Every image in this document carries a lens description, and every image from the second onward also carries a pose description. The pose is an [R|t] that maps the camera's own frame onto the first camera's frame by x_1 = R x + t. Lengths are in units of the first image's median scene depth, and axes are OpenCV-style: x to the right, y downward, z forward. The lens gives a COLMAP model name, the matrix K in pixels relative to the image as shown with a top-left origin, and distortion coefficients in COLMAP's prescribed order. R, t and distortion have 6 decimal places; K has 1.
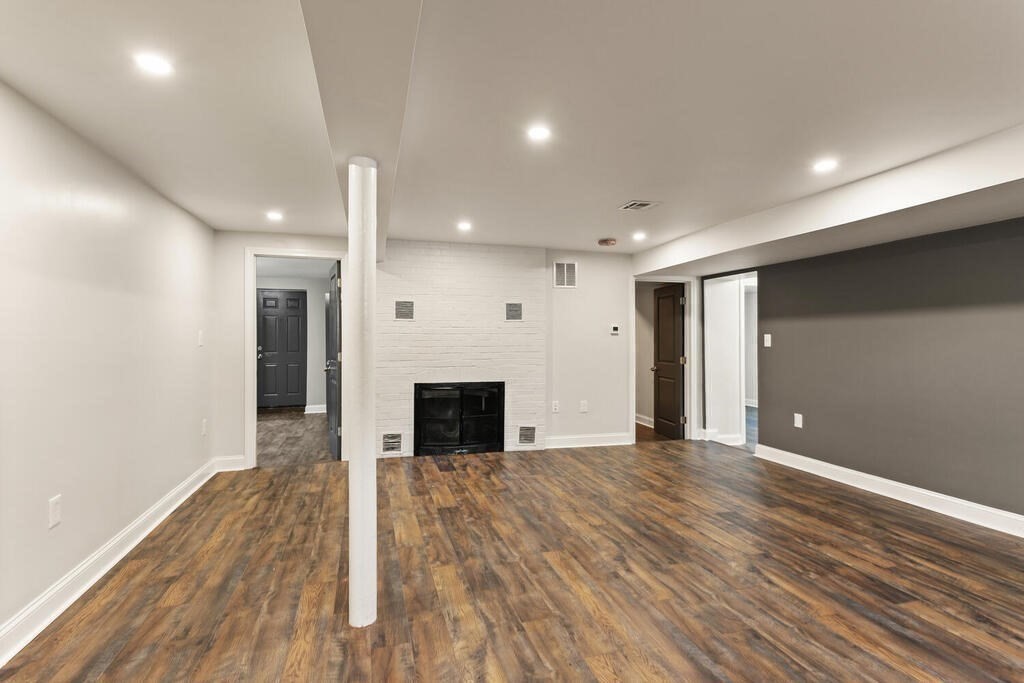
lens RADIAL K [[484.8, 0, 514.0], [0, 484.8, 338.2], [0, 0, 1]] dist [0.037041, 0.000919]
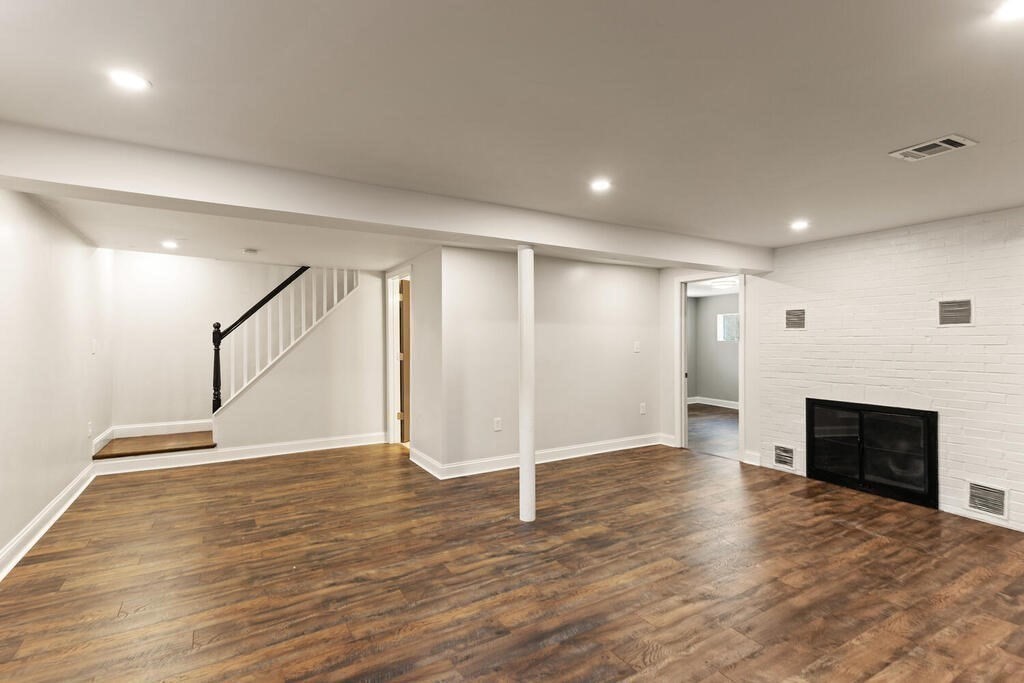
lens RADIAL K [[484.8, 0, 514.0], [0, 484.8, 338.2], [0, 0, 1]] dist [0.037041, 0.000919]
pose [[0.263222, -0.005896, -0.964717, 0.634325], [0.000383, 0.999982, -0.006007, -0.017005], [0.964735, 0.001212, 0.263219, 0.254915]]
